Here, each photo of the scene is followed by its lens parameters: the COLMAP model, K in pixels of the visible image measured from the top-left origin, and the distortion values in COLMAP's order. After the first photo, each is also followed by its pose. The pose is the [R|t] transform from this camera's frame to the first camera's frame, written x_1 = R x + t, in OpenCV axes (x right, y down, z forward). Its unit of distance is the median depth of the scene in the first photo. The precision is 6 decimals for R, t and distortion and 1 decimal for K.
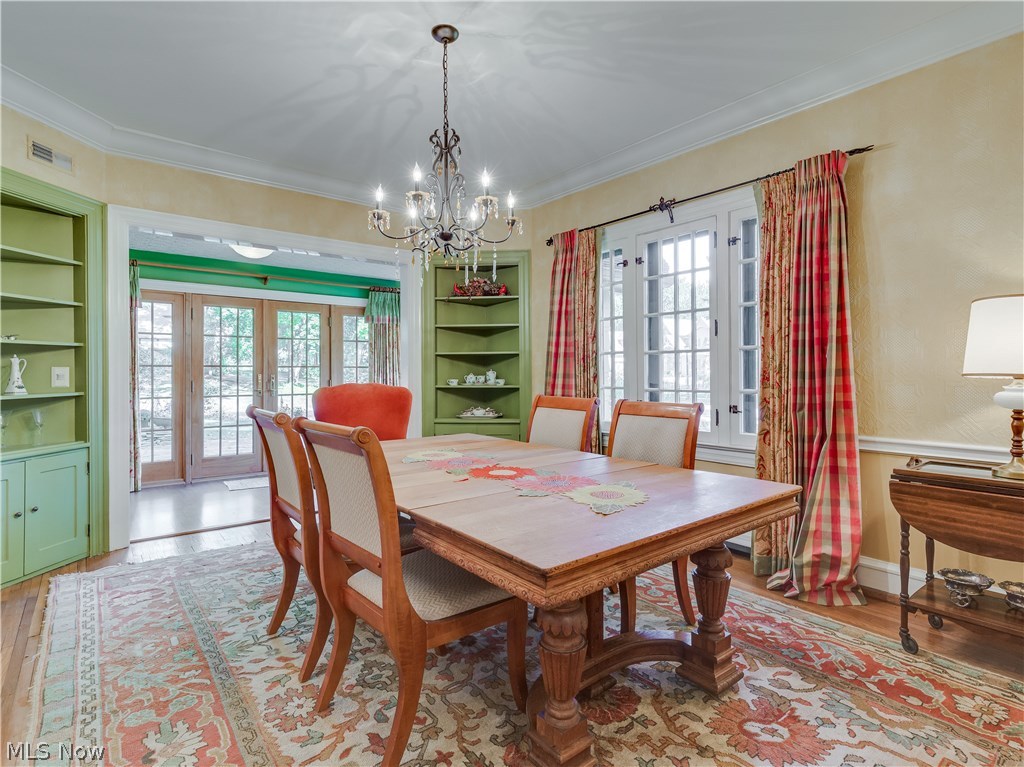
lens RADIAL K [[529.0, 0, 513.5], [0, 529.0, 376.4], [0, 0, 1]] dist [0.004070, 0.000213]
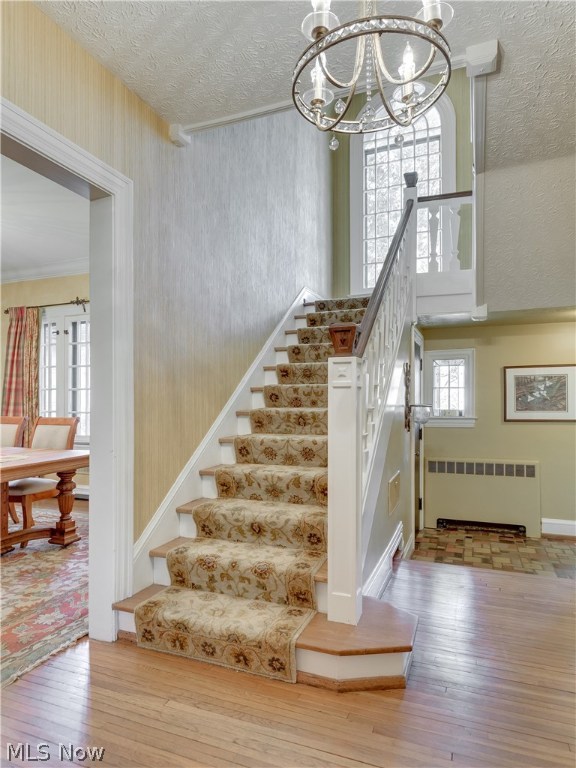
lens RADIAL K [[485.7, 0, 281.1], [0, 485.7, 391.5], [0, 0, 1]] dist [-0.011437, -0.001852]
pose [[0.867523, 0.011475, 0.497265, 0.070743], [0.004524, 0.999511, -0.030956, 0.009164], [-0.497377, 0.029105, 0.867046, -0.561343]]
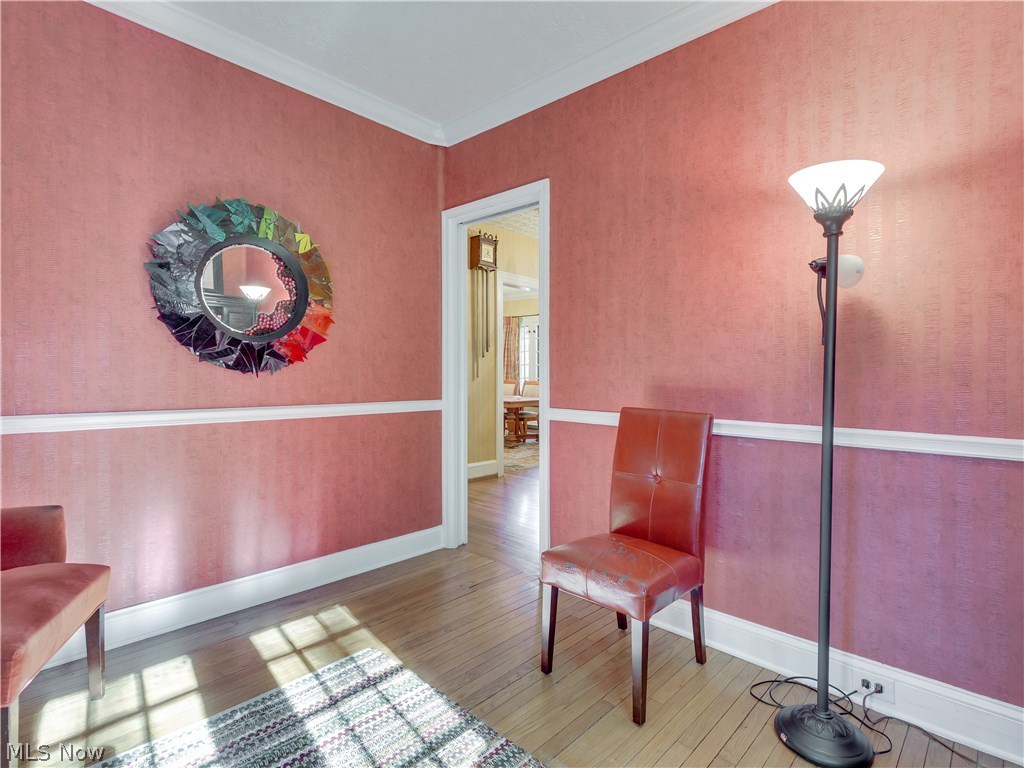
lens RADIAL K [[529.0, 0, 512.4], [0, 529.0, 384.2], [0, 0, 1]] dist [0.004070, 0.000213]
pose [[0.988914, 0.008379, 0.148256, -0.264853], [-0.010924, 0.999807, 0.016358, 0.010602], [-0.148090, -0.017796, 0.988814, -1.610357]]
